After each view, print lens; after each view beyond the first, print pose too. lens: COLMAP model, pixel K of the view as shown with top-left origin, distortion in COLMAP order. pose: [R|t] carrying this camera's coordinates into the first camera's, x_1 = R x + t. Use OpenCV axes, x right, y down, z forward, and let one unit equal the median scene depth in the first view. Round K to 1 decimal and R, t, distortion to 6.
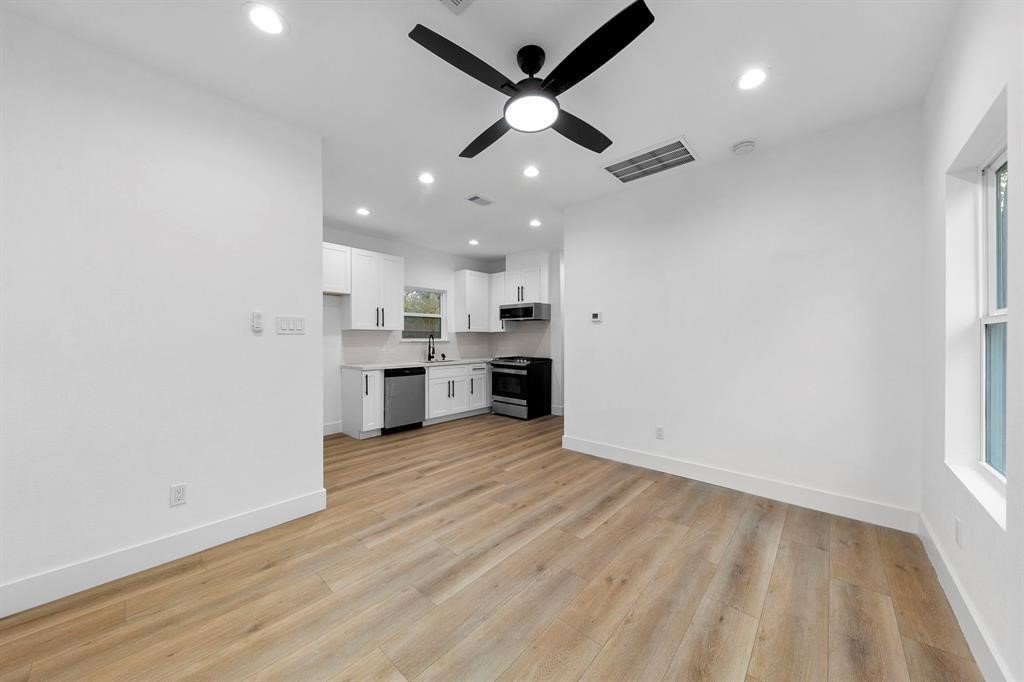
lens RADIAL K [[349.4, 0, 512.0], [0, 349.4, 341.0], [0, 0, 1]] dist [-0.000130, 0.000040]
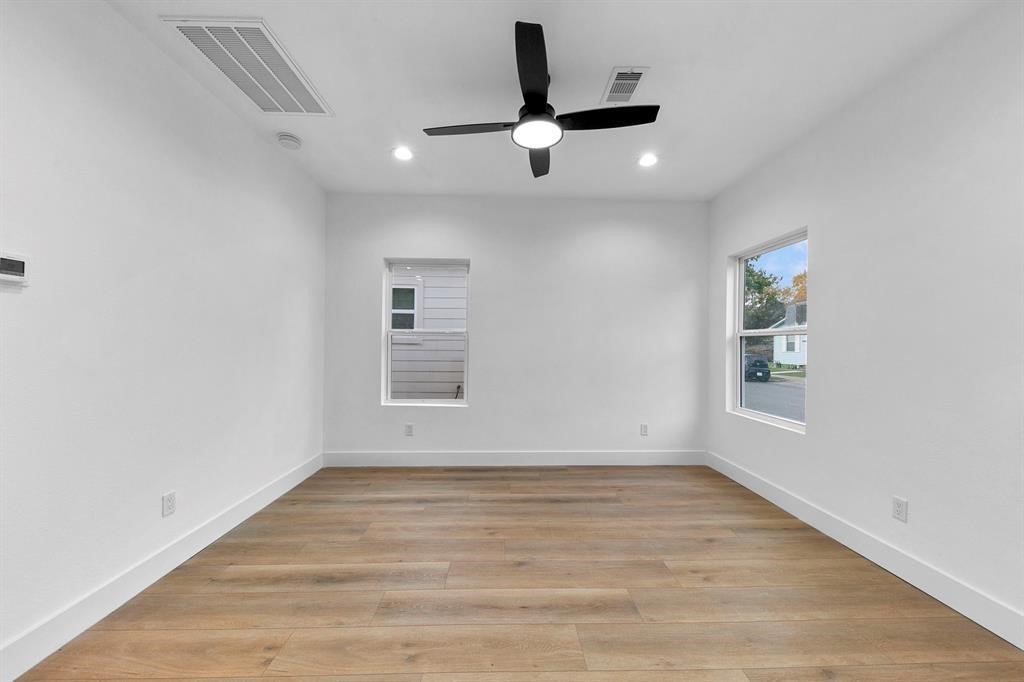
lens RADIAL K [[349.4, 0, 512.0], [0, 349.4, 341.0], [0, 0, 1]] dist [-0.000130, 0.000040]
pose [[-0.686656, -0.001524, 0.726981, -0.595741], [-0.007056, 0.999965, -0.004568, -0.006301], [-0.726948, -0.008266, -0.686642, 1.576392]]
